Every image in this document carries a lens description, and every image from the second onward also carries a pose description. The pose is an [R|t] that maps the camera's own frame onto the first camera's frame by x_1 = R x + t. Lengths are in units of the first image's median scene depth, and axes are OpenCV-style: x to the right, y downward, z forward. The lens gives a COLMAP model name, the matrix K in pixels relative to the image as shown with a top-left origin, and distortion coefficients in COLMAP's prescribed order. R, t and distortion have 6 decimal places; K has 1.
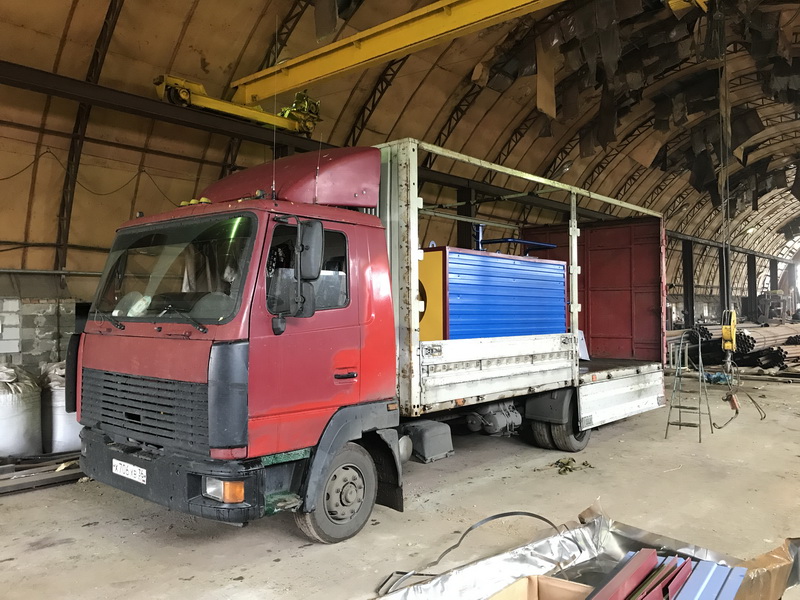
lens RADIAL K [[657.9, 0, 400.0], [0, 657.9, 300.0], [0, 0, 1]] dist [0.007208, -0.002242]
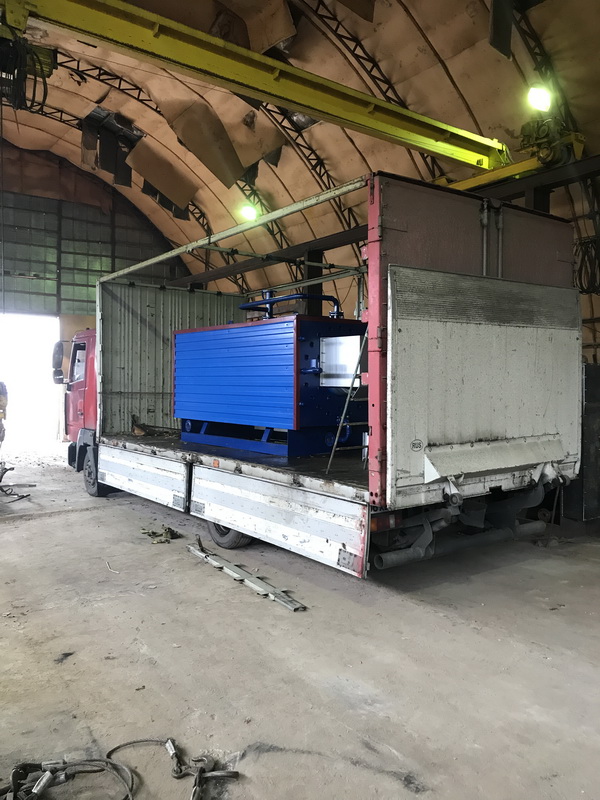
lens RADIAL K [[657.9, 0, 316.5], [0, 657.9, 398.5], [0, 0, 1]] dist [0.007208, -0.002242]
pose [[-0.205187, 0.028912, -0.978296, 0.998051], [0.015621, 0.999533, 0.026263, 0.018771], [0.978598, -0.009894, -0.205543, 1.217429]]
